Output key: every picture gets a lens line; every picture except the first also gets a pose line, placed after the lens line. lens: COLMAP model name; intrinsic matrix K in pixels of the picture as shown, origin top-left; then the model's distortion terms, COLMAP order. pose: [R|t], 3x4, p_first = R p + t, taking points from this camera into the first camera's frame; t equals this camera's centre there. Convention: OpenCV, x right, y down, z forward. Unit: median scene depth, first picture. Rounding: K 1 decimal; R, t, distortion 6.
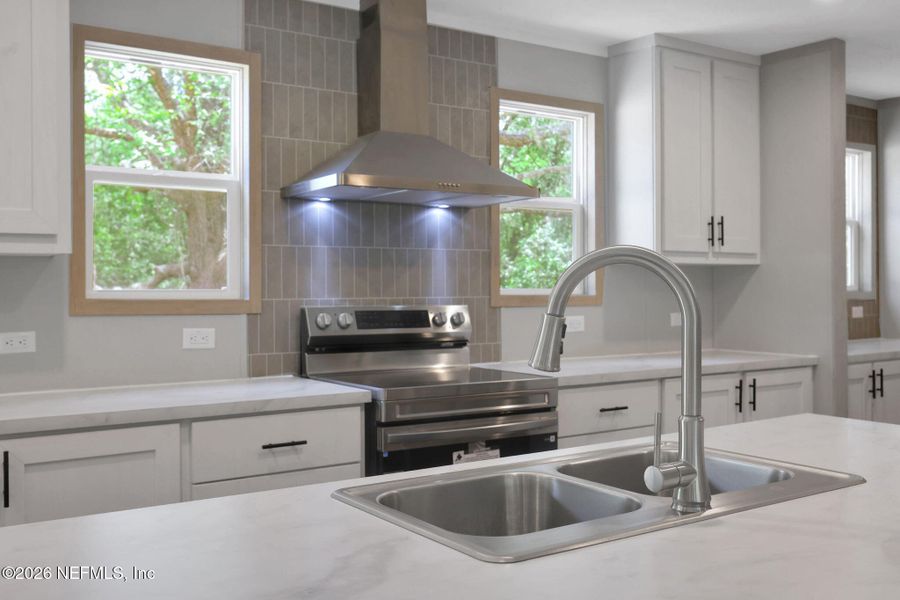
lens RADIAL K [[877.4, 0, 449.0], [0, 877.4, 292.8], [0, 0, 1]] dist [-0.006566, 0.000000]
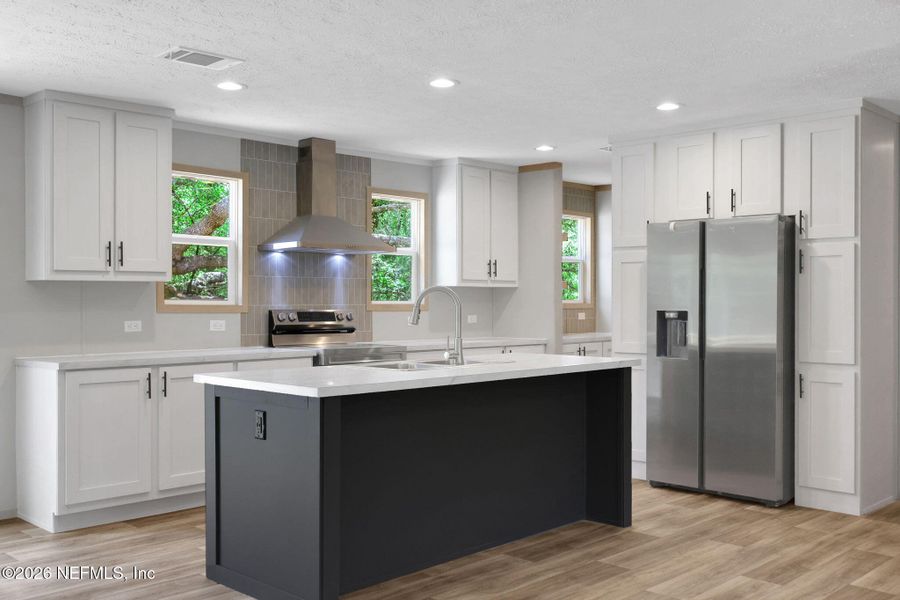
lens RADIAL K [[877.4, 0, 449.7], [0, 877.4, 305.4], [0, 0, 1]] dist [-0.006566, 0.000000]
pose [[0.979405, 0.003110, 0.201882, -0.153373], [-0.002554, 0.999992, -0.003014, 0.011071], [-0.201890, 0.002437, 0.979405, -0.808673]]
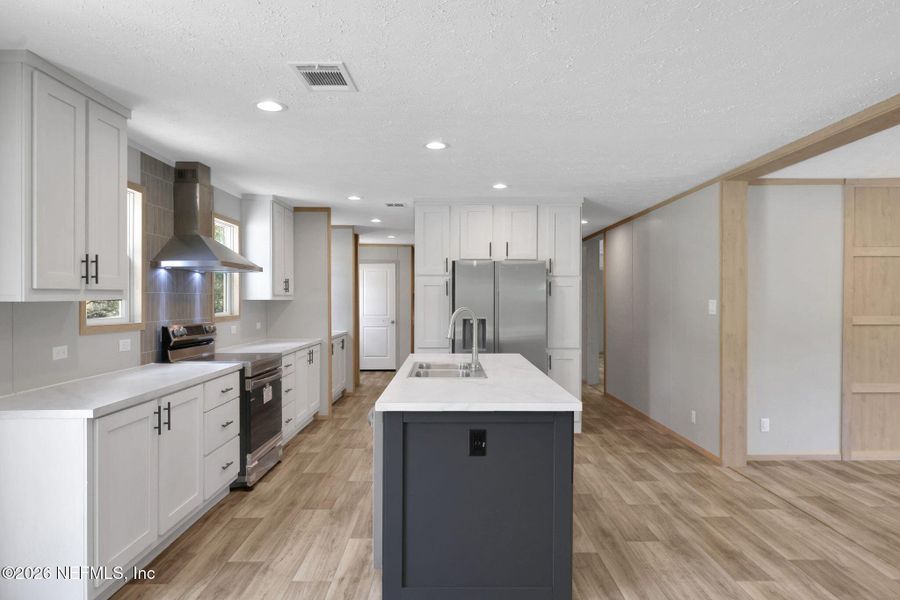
lens RADIAL K [[563.4, 0, 444.0], [0, 563.4, 303.5], [0, 0, 1]] dist [0.017322, -0.005087]
pose [[0.558929, -0.002186, 0.829213, -0.755052], [0.003780, 0.999993, 0.000089, -0.026183], [-0.829207, 0.003084, 0.558933, -0.152335]]
